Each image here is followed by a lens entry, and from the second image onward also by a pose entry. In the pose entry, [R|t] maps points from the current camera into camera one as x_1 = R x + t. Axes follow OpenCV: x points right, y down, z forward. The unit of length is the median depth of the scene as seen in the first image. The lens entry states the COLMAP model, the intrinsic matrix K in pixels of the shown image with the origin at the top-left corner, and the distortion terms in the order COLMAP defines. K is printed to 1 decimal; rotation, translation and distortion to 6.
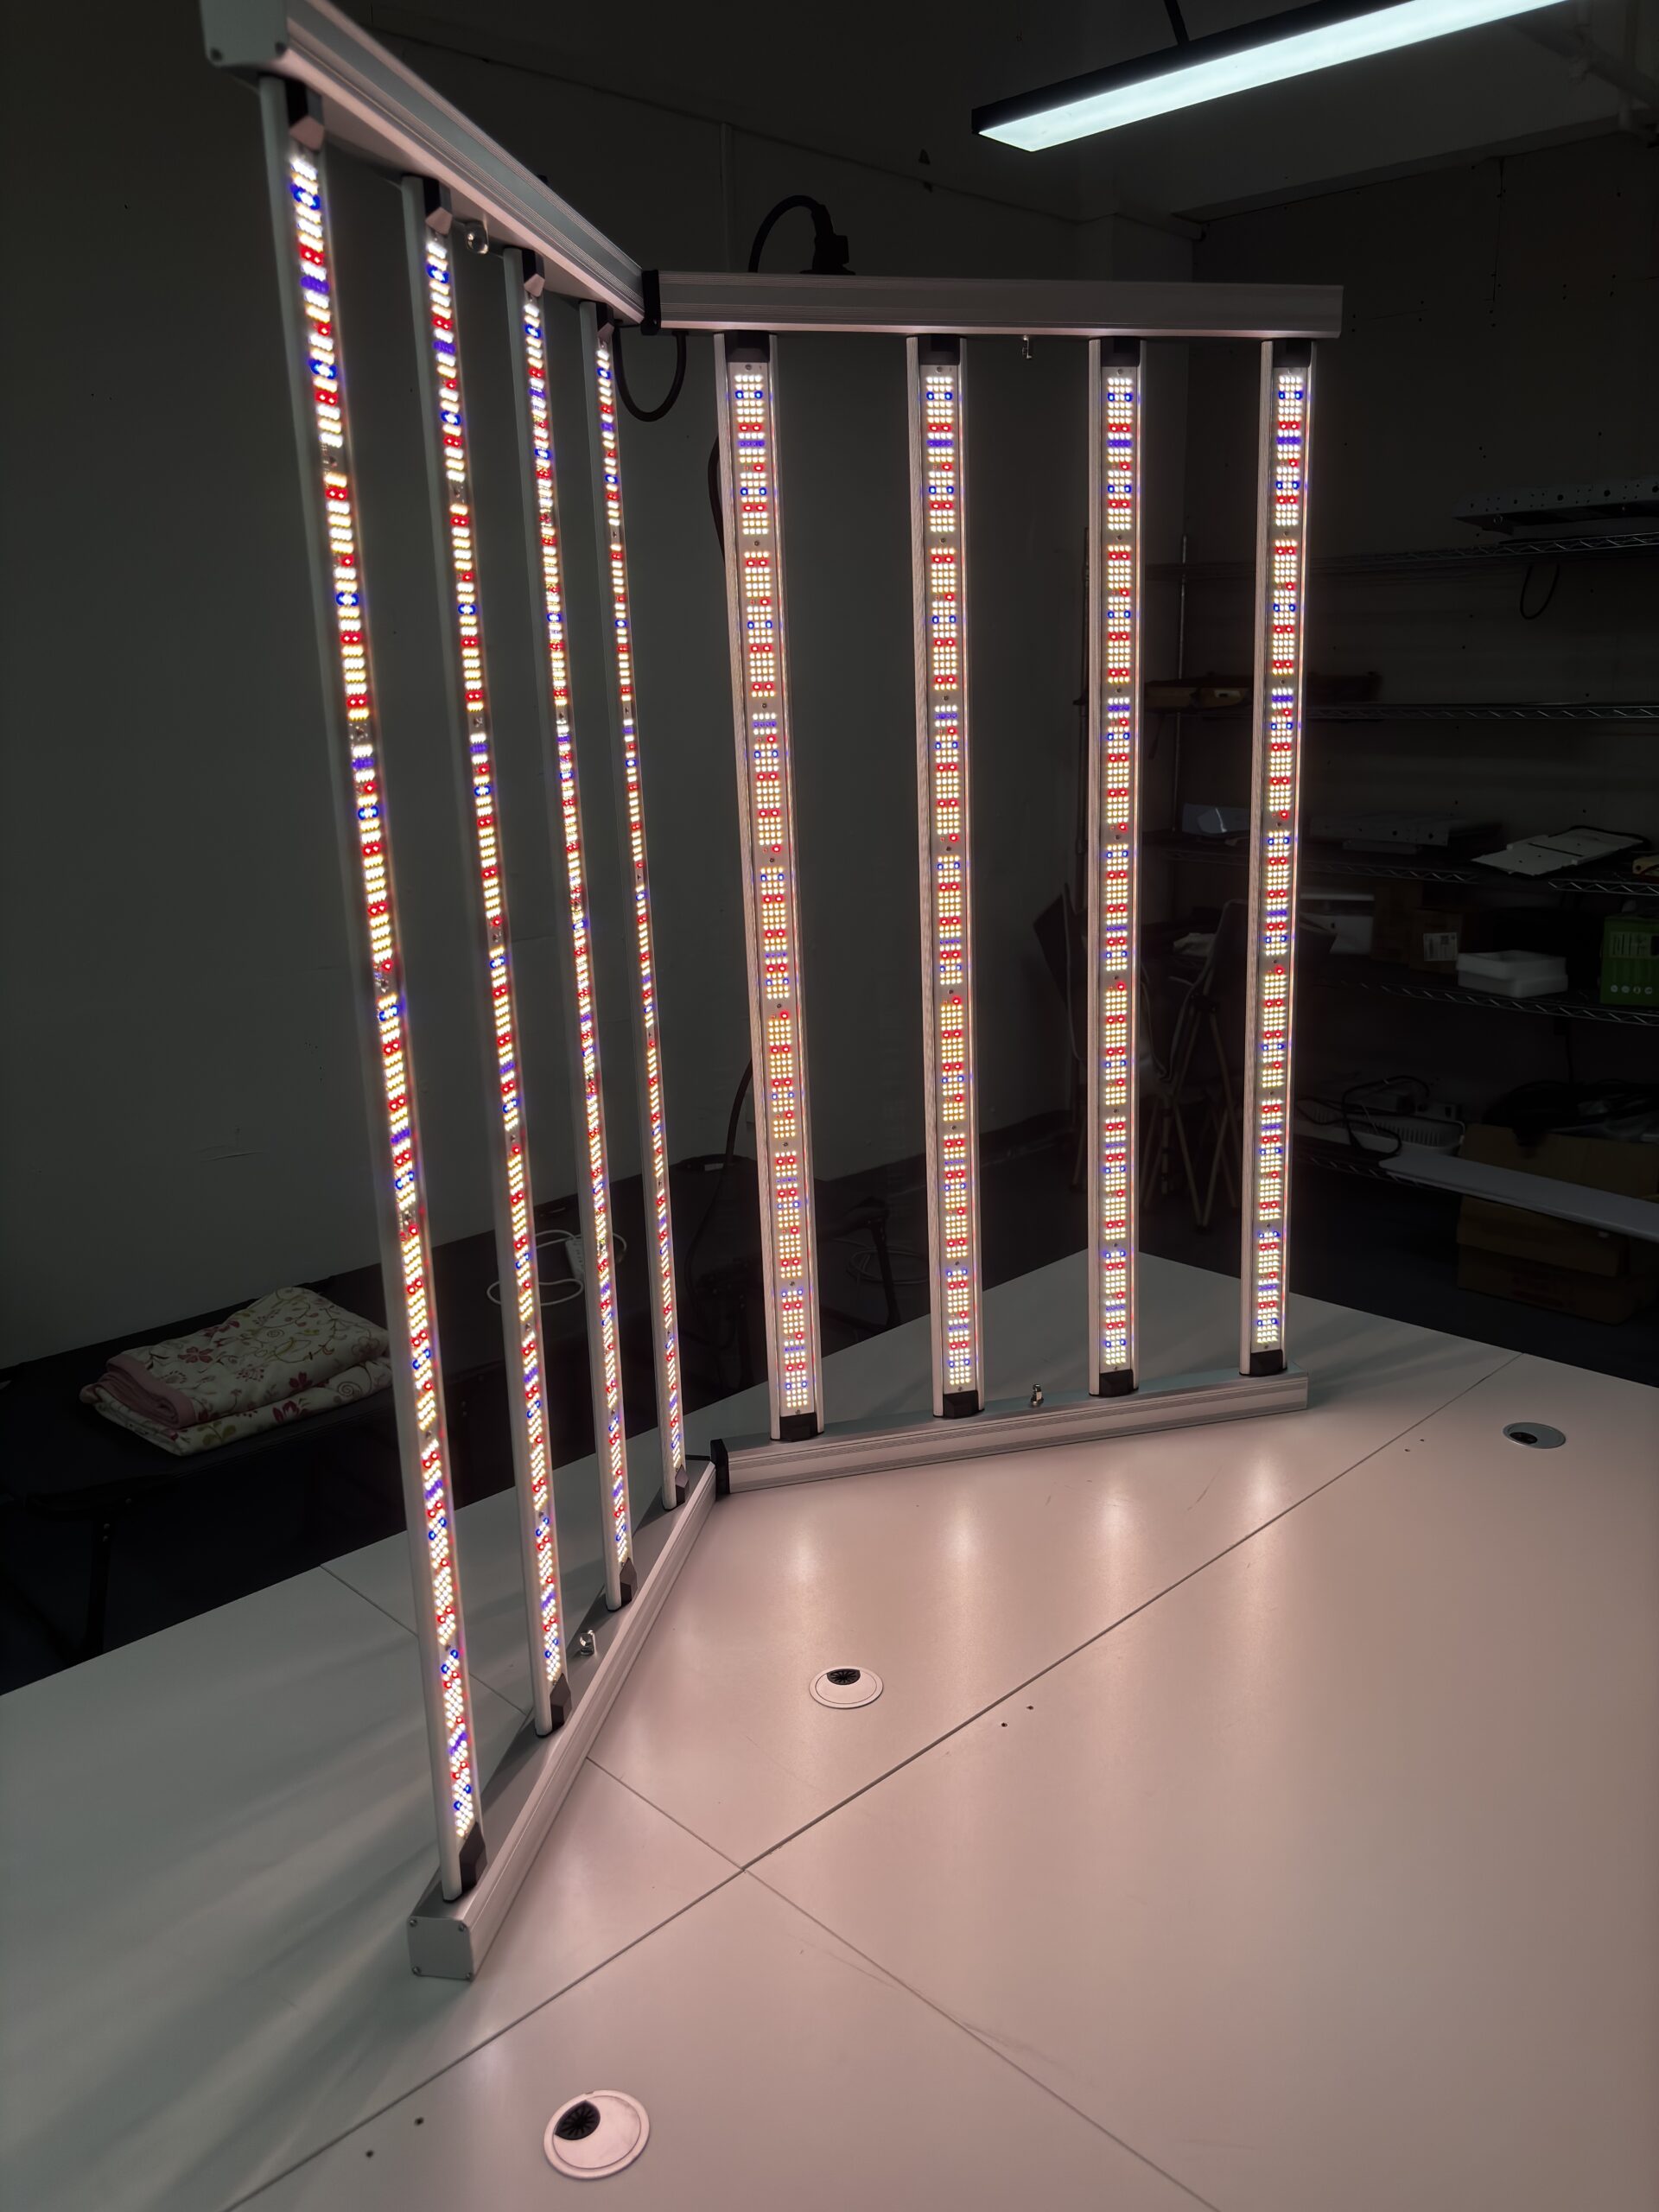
lens RADIAL K [[1607.3, 0, 829.5], [0, 1607.3, 1106.0], [0, 0, 1]] dist [0.059257, 0.003926]
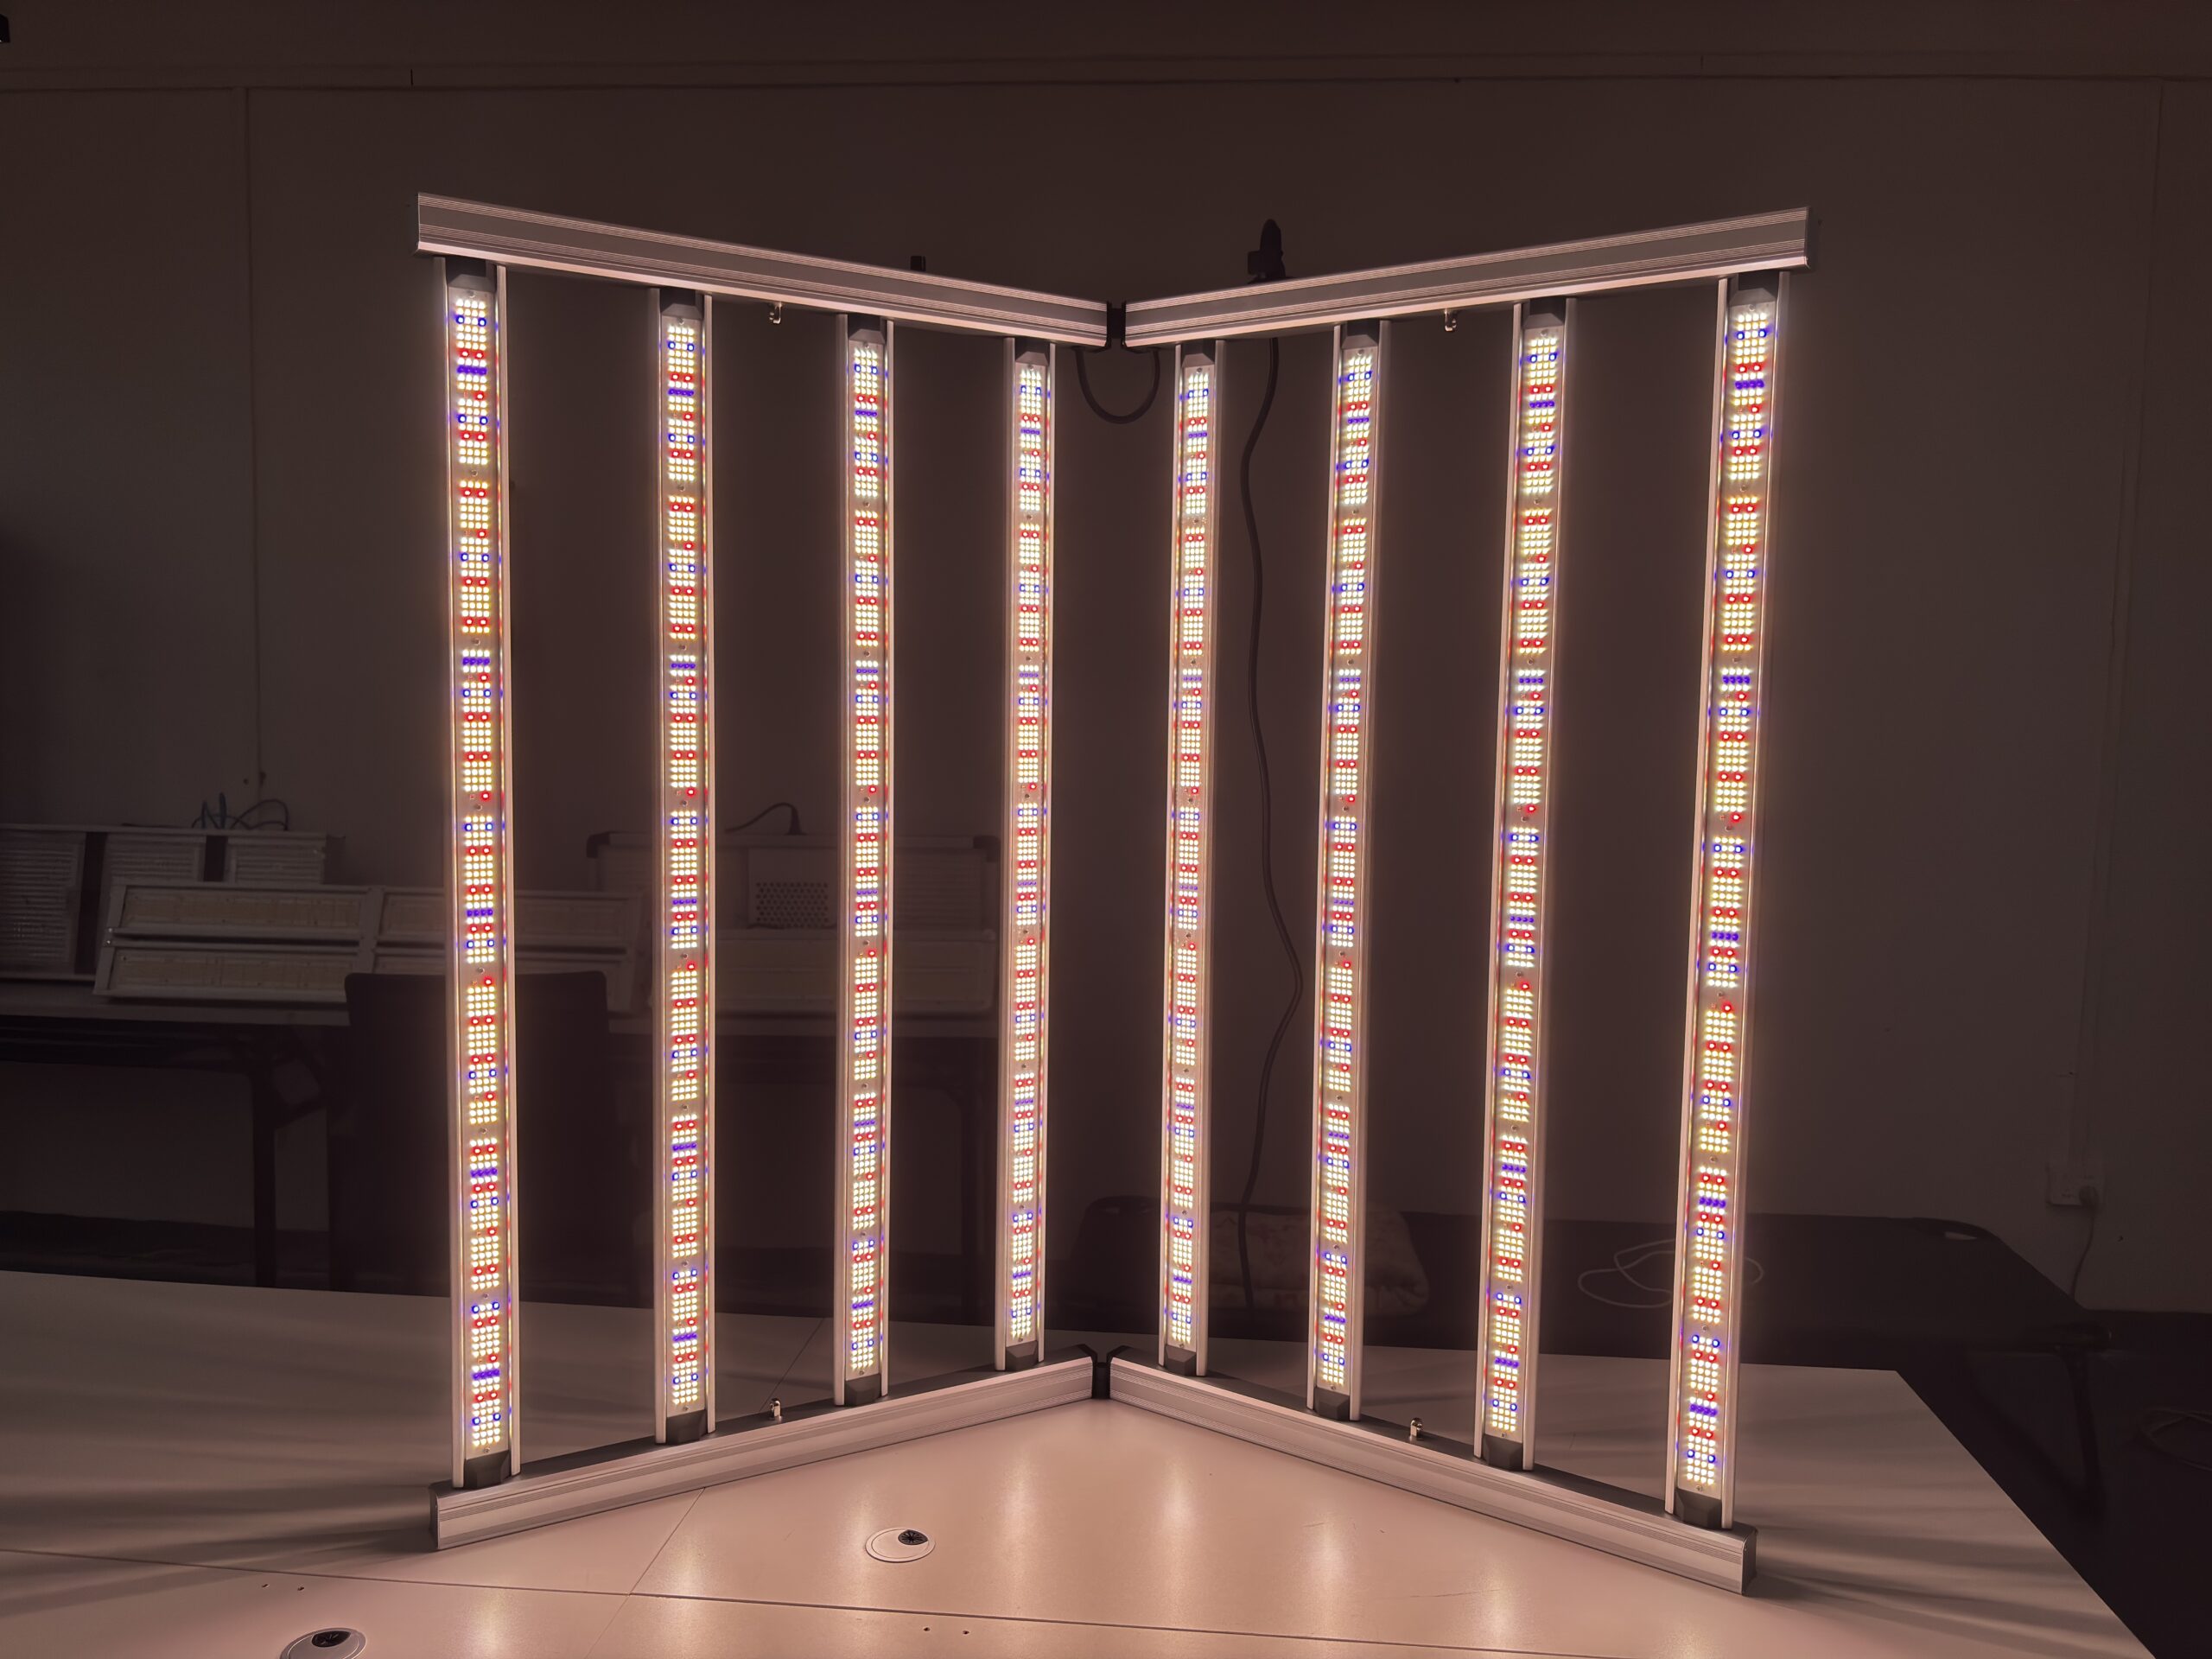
lens RADIAL K [[1711.9, 0, 1106.0], [0, 1711.9, 829.5], [0, 0, 1]] dist [0.062662, 0.001613]
pose [[0.654003, 0.112809, -0.748033, 0.762192], [-0.207765, 0.977580, -0.034222, -0.082774], [0.727402, 0.177797, 0.662778, 0.203673]]
